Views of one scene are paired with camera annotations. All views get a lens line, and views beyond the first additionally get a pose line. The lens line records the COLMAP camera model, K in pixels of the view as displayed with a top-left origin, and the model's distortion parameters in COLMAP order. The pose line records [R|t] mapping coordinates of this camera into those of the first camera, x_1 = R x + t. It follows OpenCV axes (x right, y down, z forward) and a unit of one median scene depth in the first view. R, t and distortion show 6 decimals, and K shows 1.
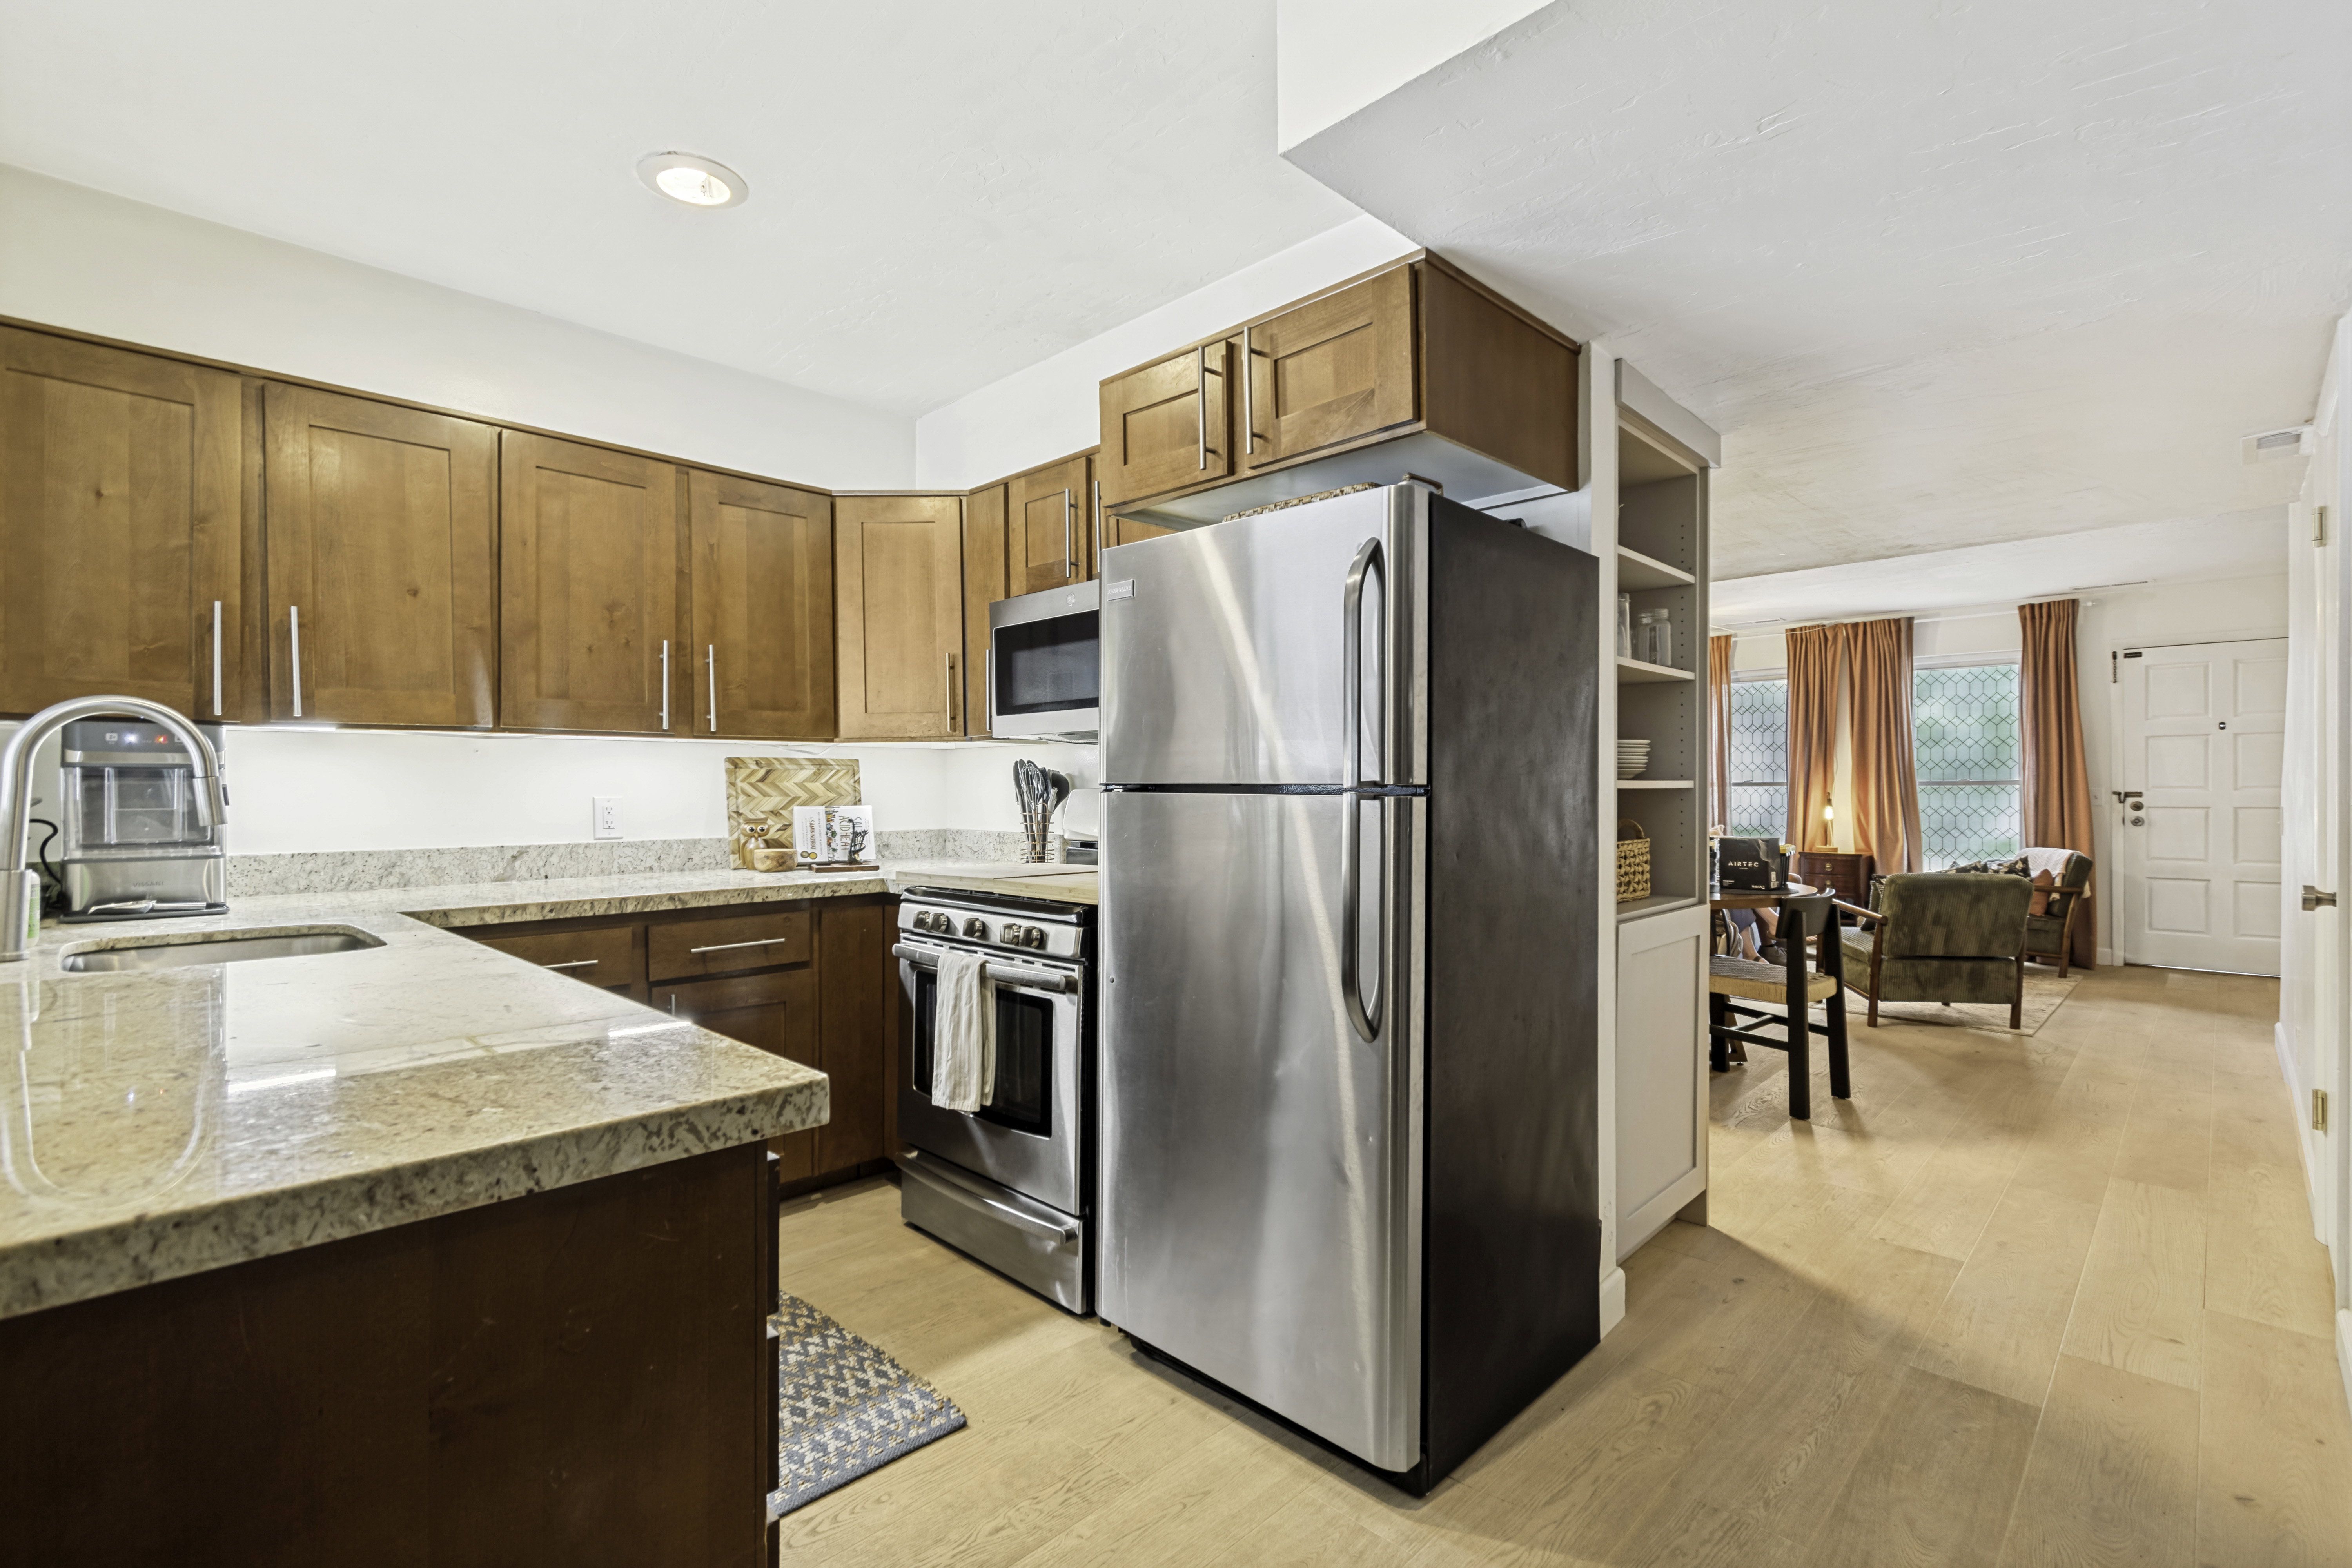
lens RADIAL K [[1069.5, 0, 1185.3], [0, 1069.5, 789.1], [0, 0, 1]] dist [0.007046, -0.001277]
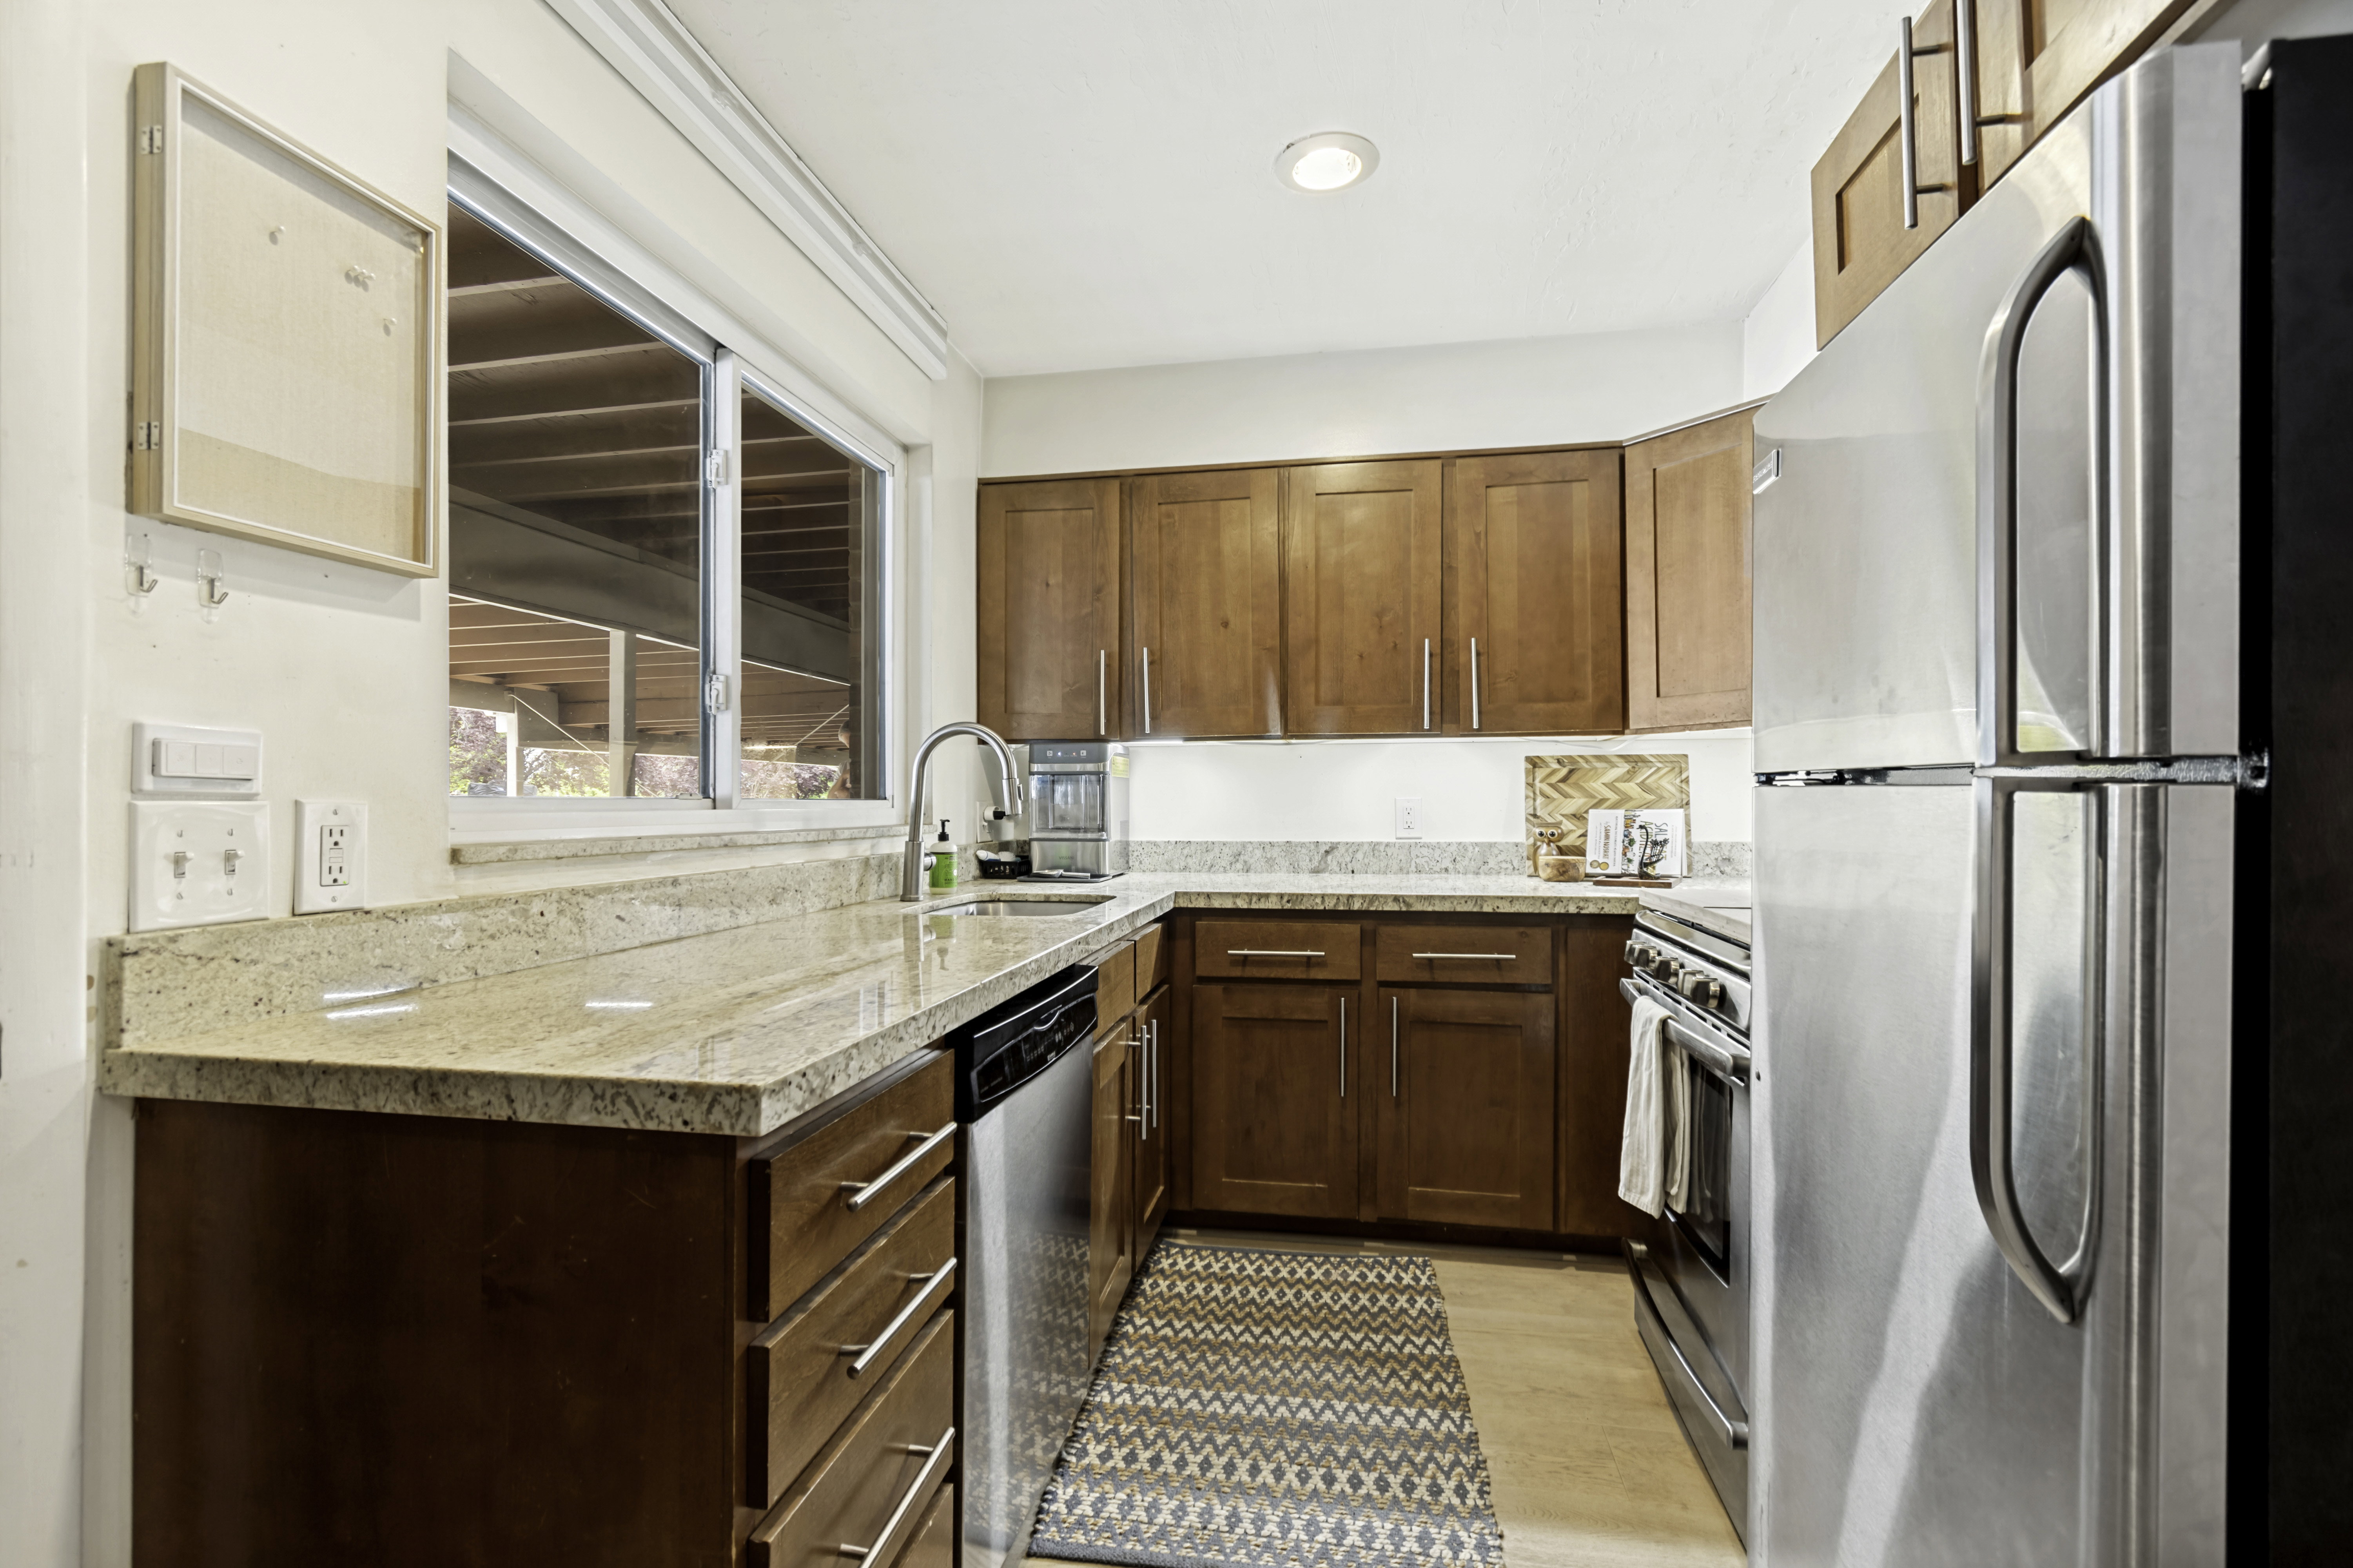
lens RADIAL K [[1069.9, 0, 1171.2], [0, 1069.9, 792.7], [0, 0, 1]] dist [0.007046, -0.001277]
pose [[0.559556, -0.002992, -0.828787, 0.230727], [-0.000749, 0.999991, -0.004115, 0.008505], [0.828792, 0.002924, 0.559549, 0.289625]]
